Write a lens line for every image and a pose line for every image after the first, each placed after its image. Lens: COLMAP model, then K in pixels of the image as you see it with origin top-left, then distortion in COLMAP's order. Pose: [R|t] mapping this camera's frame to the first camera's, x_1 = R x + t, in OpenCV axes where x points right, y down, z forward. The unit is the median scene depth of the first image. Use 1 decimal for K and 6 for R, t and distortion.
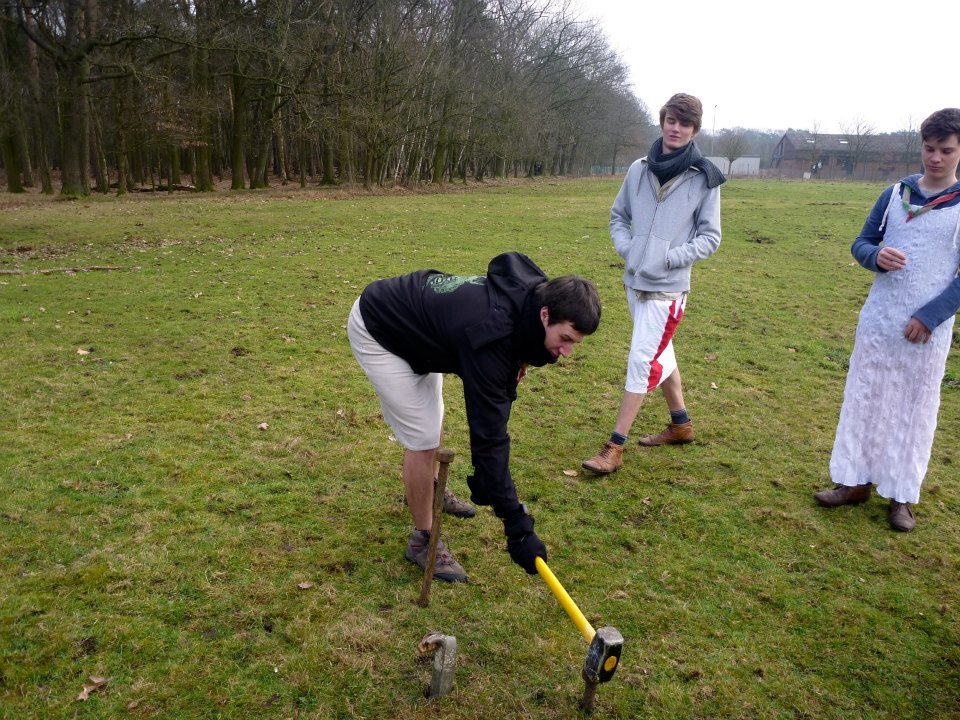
lens RADIAL K [[781.8, 0, 480.0], [0, 781.8, 360.0], [0, 0, 1]] dist [-0.035346, -0.000188]
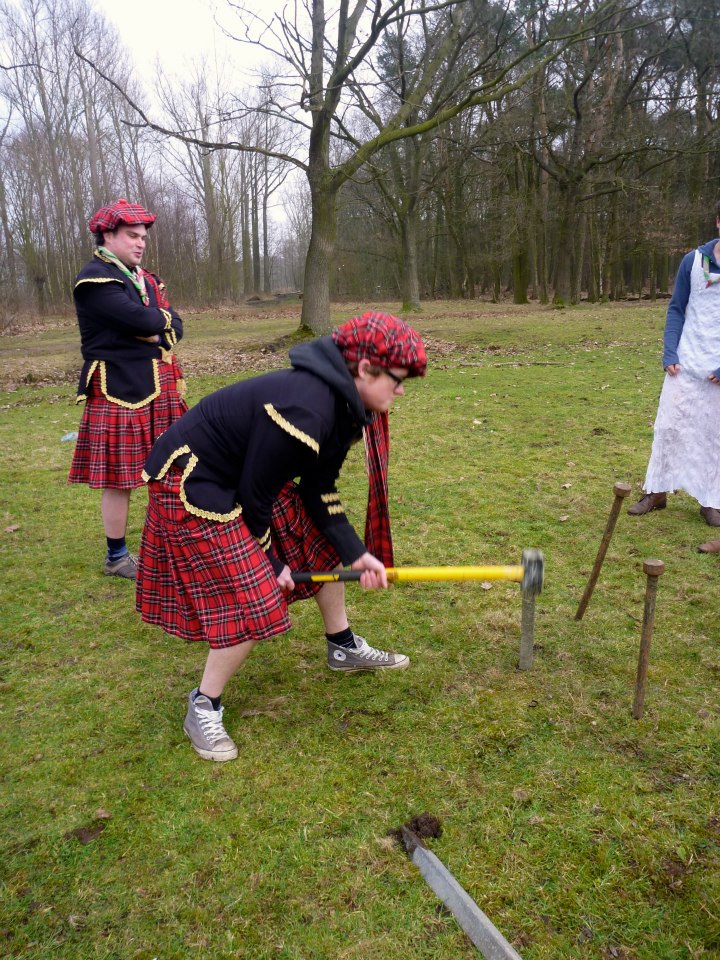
lens RADIAL K [[782.3, 0, 361.4], [0, 782.3, 480.9], [0, 0, 1]] dist [-0.037269, 0.000769]
pose [[0.733610, 0.117504, -0.669335, 0.110441], [-0.109377, 0.992513, 0.054359, 0.020630], [0.670711, 0.033332, 0.740969, -0.017594]]
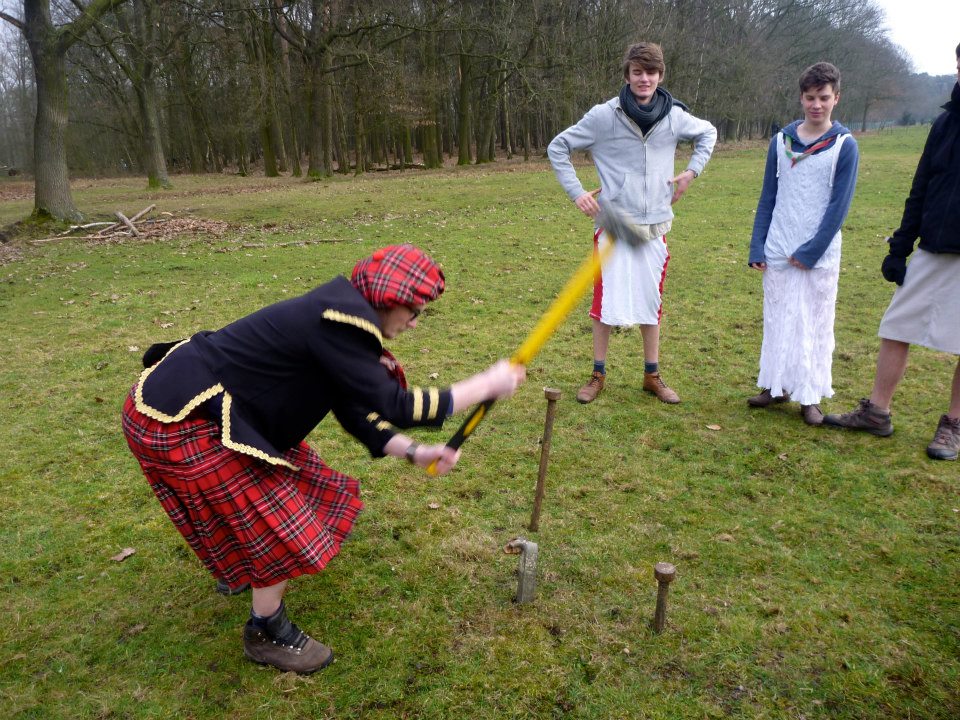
lens RADIAL K [[781.8, 0, 480.0], [0, 781.8, 360.0], [0, 0, 1]] dist [-0.035346, -0.000188]
pose [[0.959195, 0.021437, -0.281933, 0.040034], [-0.011336, 0.999236, 0.037412, 0.008774], [0.282520, -0.032689, 0.958704, -0.016579]]
